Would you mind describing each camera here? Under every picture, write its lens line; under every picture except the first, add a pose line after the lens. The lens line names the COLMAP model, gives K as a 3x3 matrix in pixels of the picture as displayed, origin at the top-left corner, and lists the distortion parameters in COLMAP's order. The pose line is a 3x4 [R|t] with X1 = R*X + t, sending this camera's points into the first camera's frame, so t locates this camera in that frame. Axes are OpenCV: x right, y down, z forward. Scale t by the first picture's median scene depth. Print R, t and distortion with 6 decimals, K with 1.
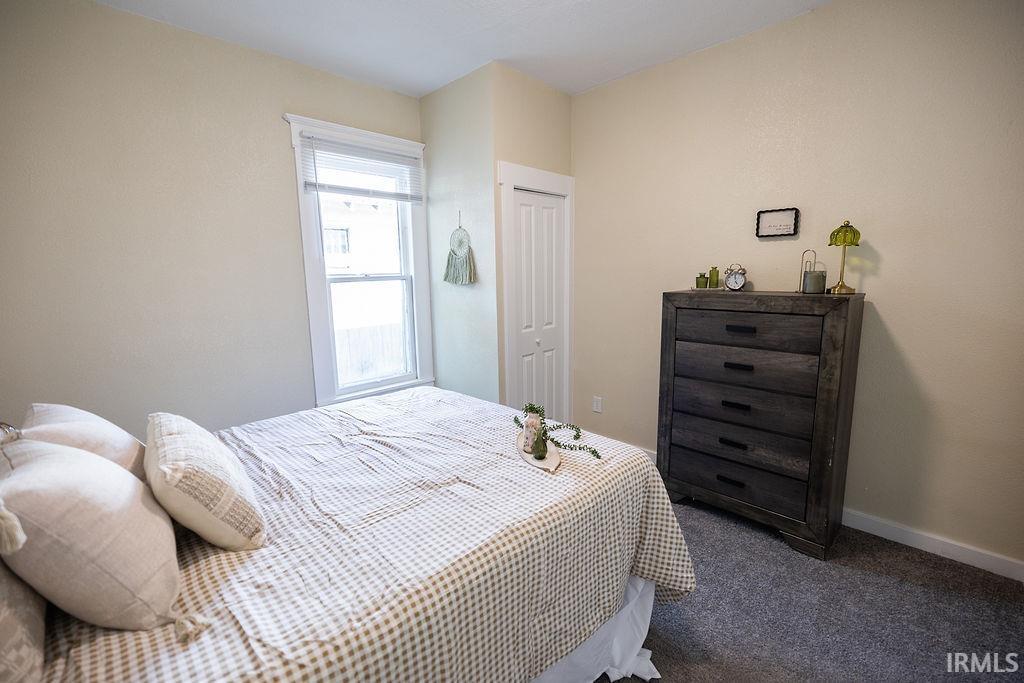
lens RADIAL K [[430.8, 0, 509.2], [0, 430.8, 339.0], [0, 0, 1]] dist [0.000633, 0.000099]
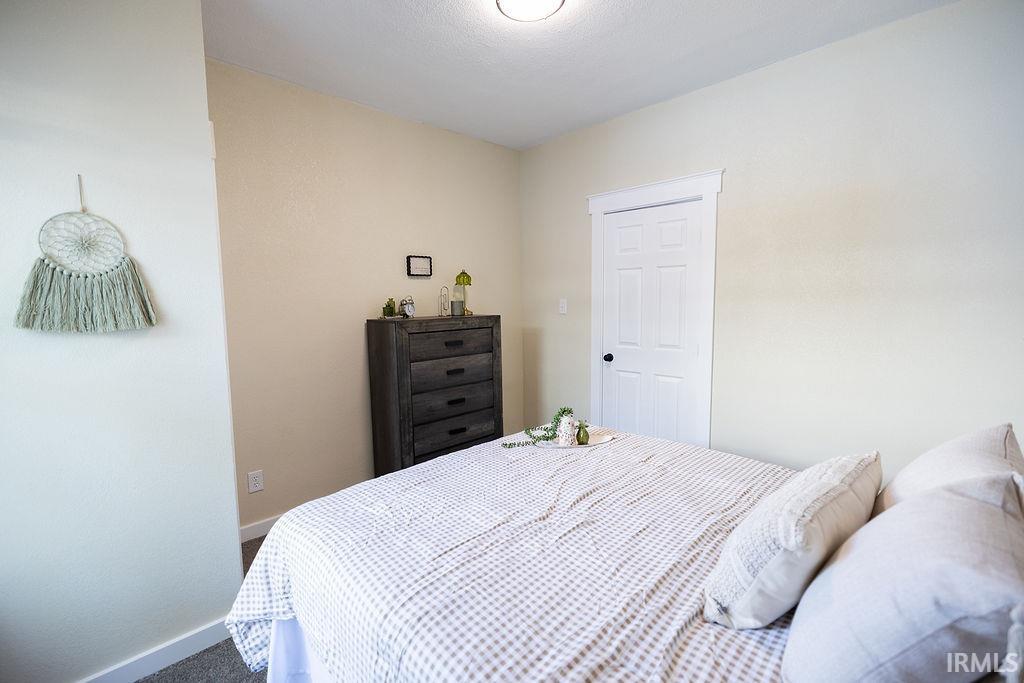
lens RADIAL K [[441.4, 0, 509.4], [0, 441.4, 339.5], [0, 0, 1]] dist [0.002705, -0.000119]
pose [[0.028631, -0.081509, 0.996261, -0.803087], [0.177365, 0.981269, 0.075185, -0.104760], [-0.983729, 0.174549, 0.042551, 0.751168]]
